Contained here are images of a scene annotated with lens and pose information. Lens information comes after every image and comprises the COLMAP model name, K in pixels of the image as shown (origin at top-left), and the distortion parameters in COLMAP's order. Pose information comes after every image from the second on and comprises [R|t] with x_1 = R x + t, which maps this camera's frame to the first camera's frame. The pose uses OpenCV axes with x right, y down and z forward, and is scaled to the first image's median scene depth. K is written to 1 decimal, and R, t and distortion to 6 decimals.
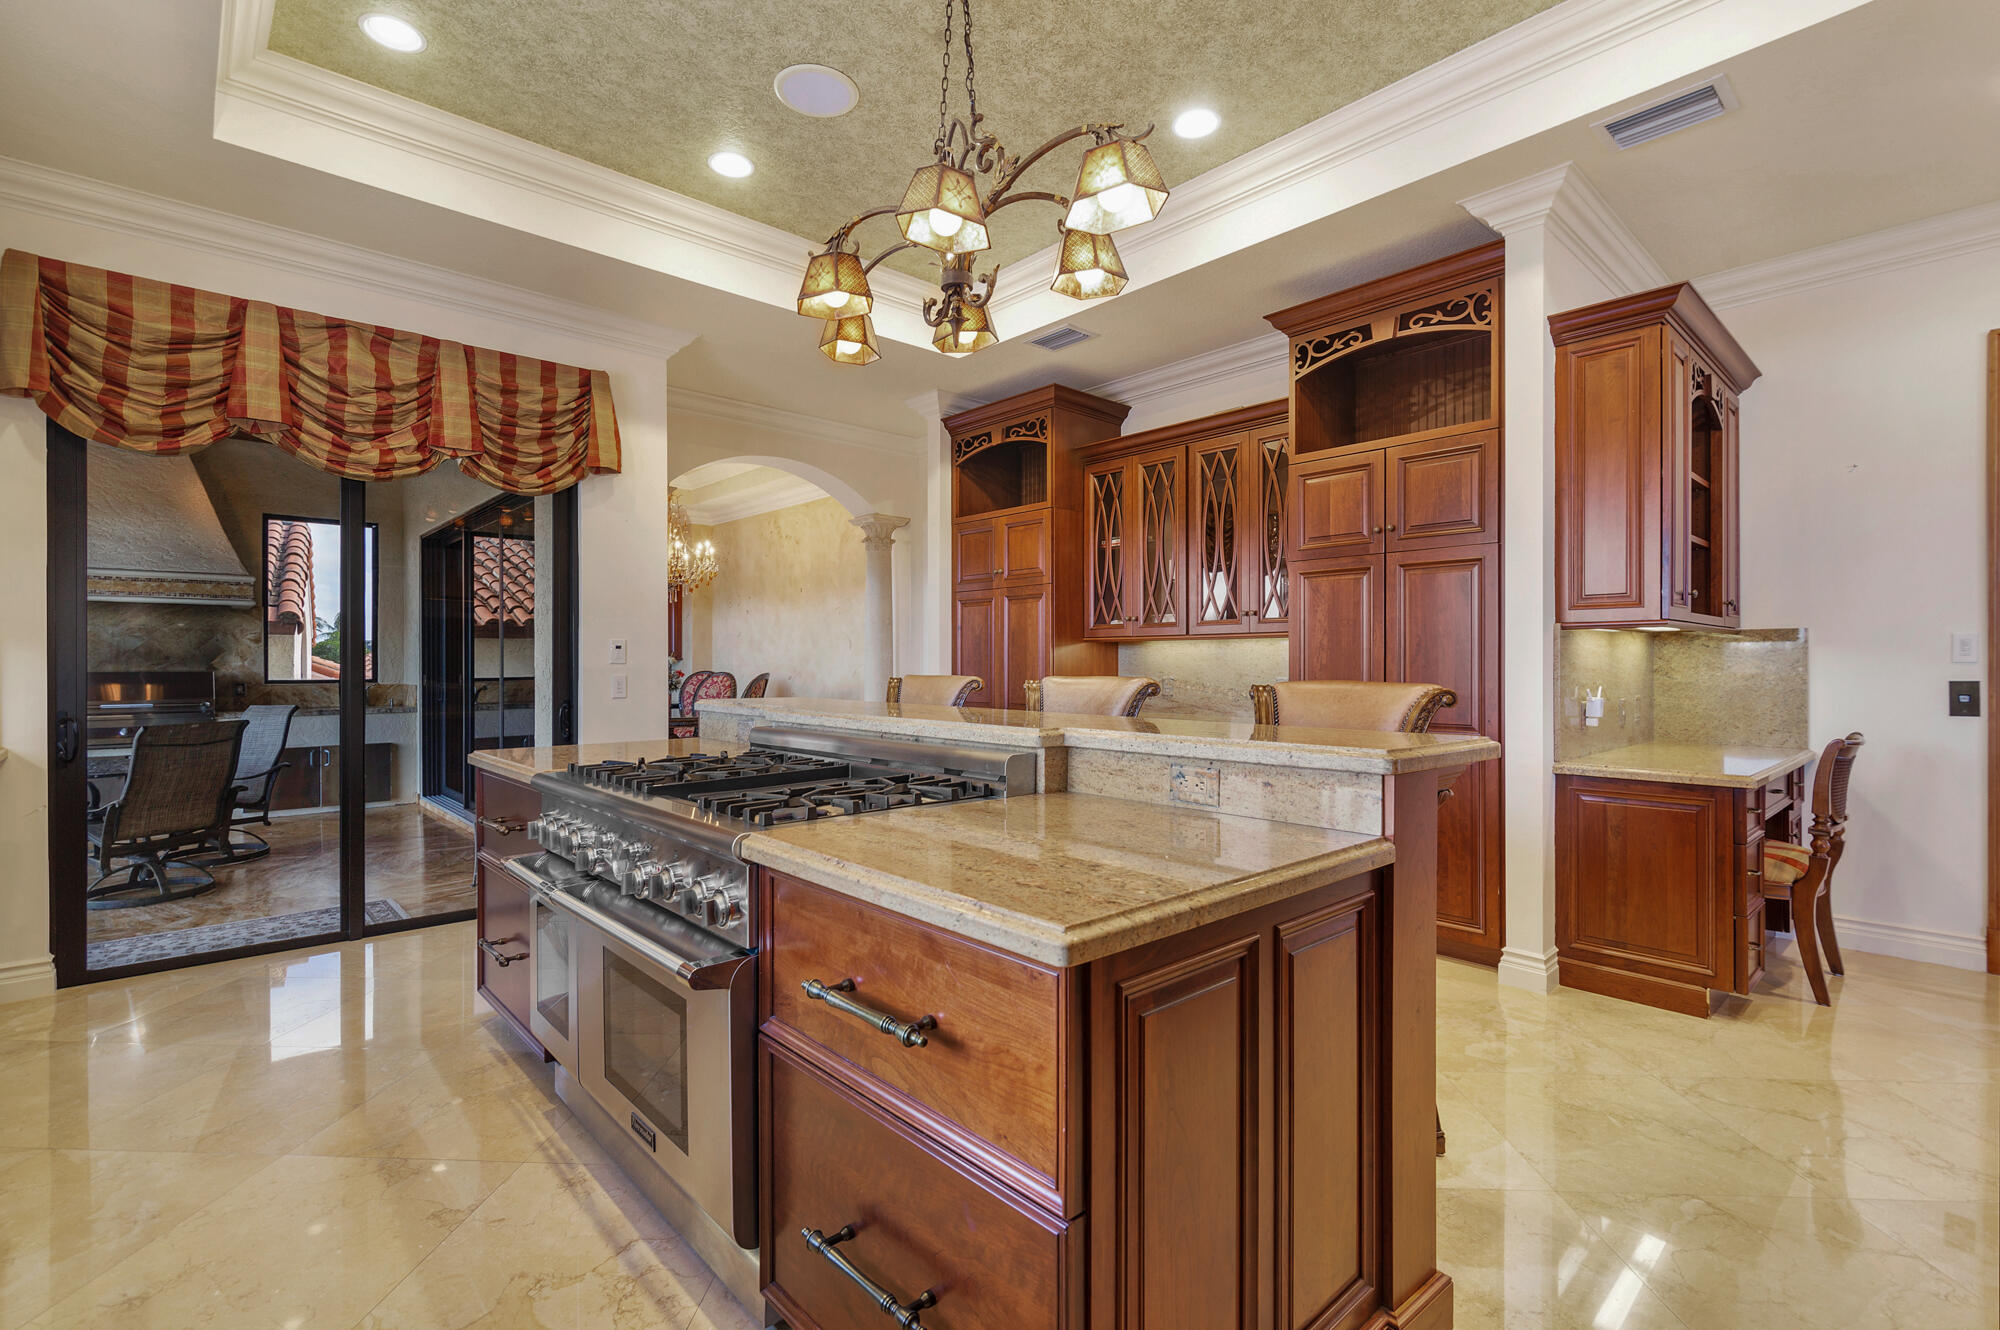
lens RADIAL K [[912.7, 0, 1005.2], [0, 912.7, 661.9], [0, 0, 1]] dist [0.001002, -0.000072]
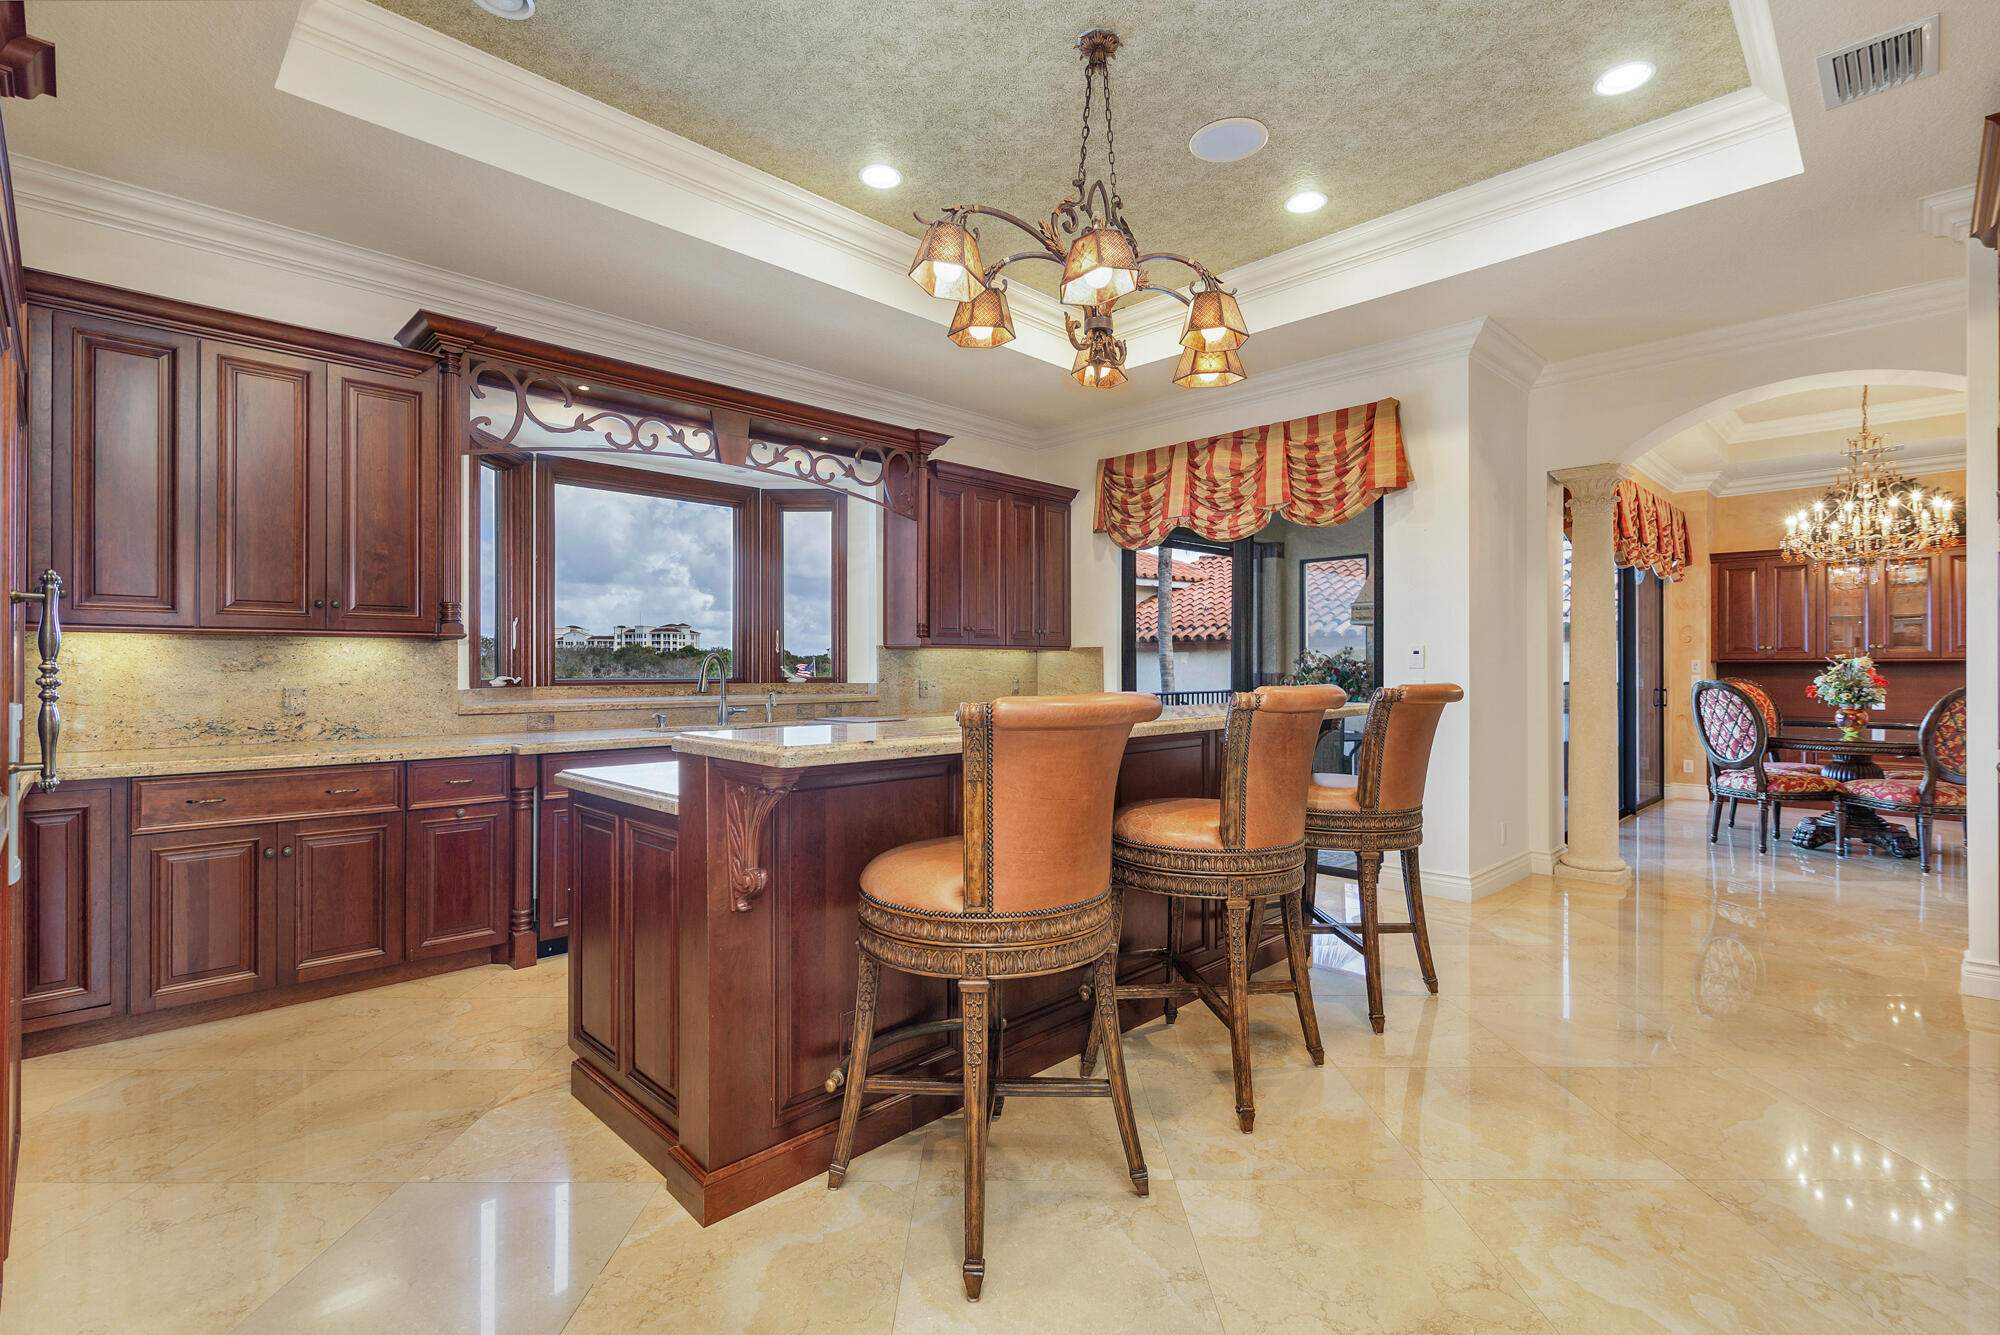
lens RADIAL K [[906.3, 0, 1013.8], [0, 906.3, 665.1], [0, 0, 1]] dist [-0.001241, 0.000341]
pose [[0.050180, -0.008094, -0.998707, 0.646023], [-0.001652, 0.999965, -0.008187, 0.008106], [0.998739, 0.002060, 0.050165, 0.539468]]
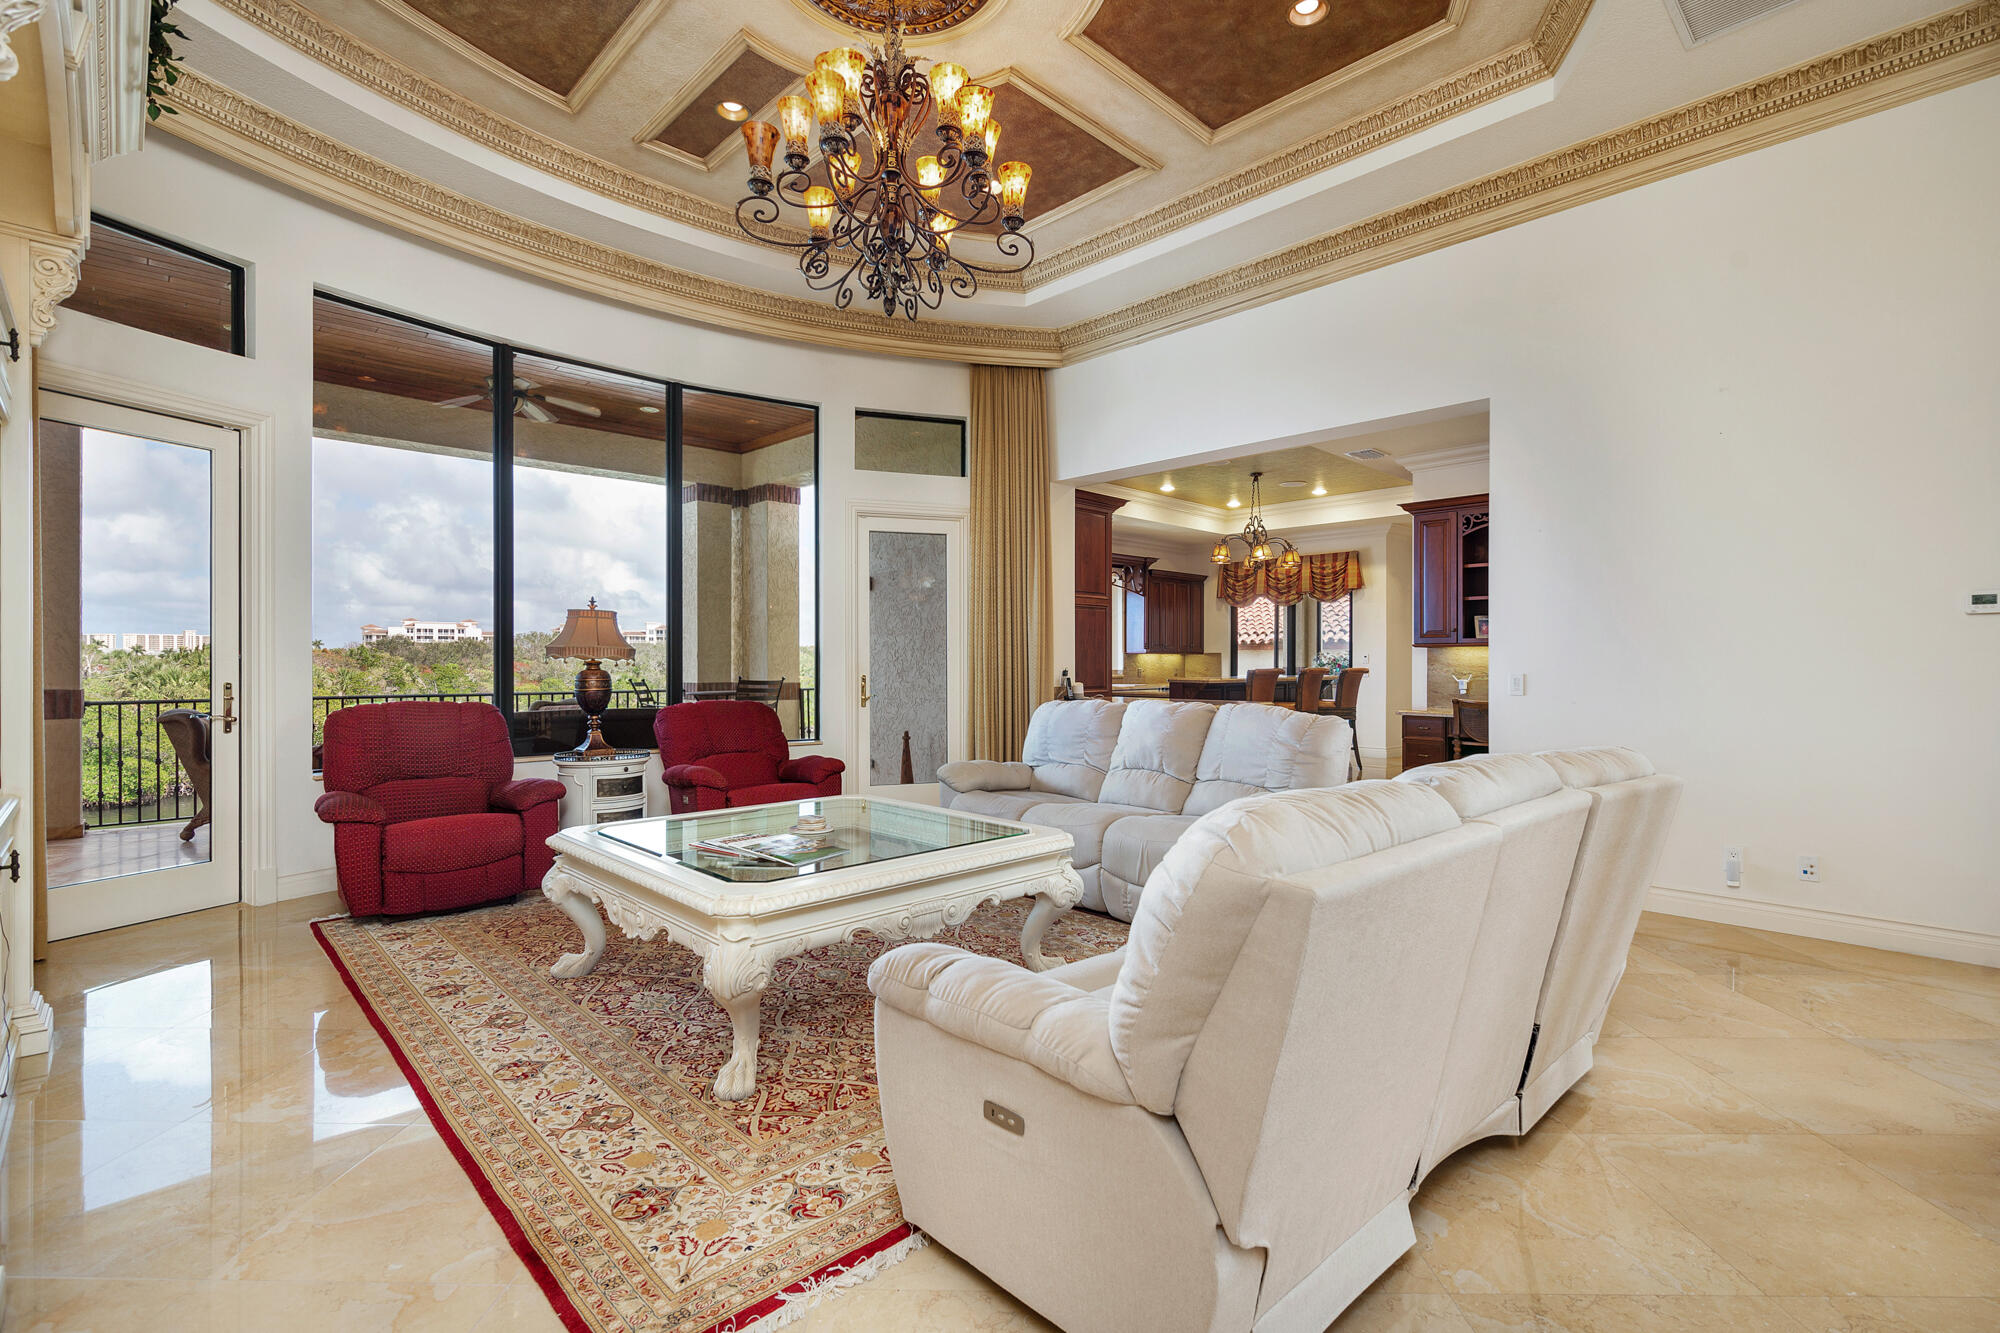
lens RADIAL K [[906.3, 0, 996.0], [0, 906.3, 663.6], [0, 0, 1]] dist [-0.001241, 0.000341]
pose [[0.014948, -0.006596, -0.999867, 2.262306], [-0.002690, 0.999974, -0.006637, 0.025015], [0.999885, 0.002789, 0.014930, -0.058644]]
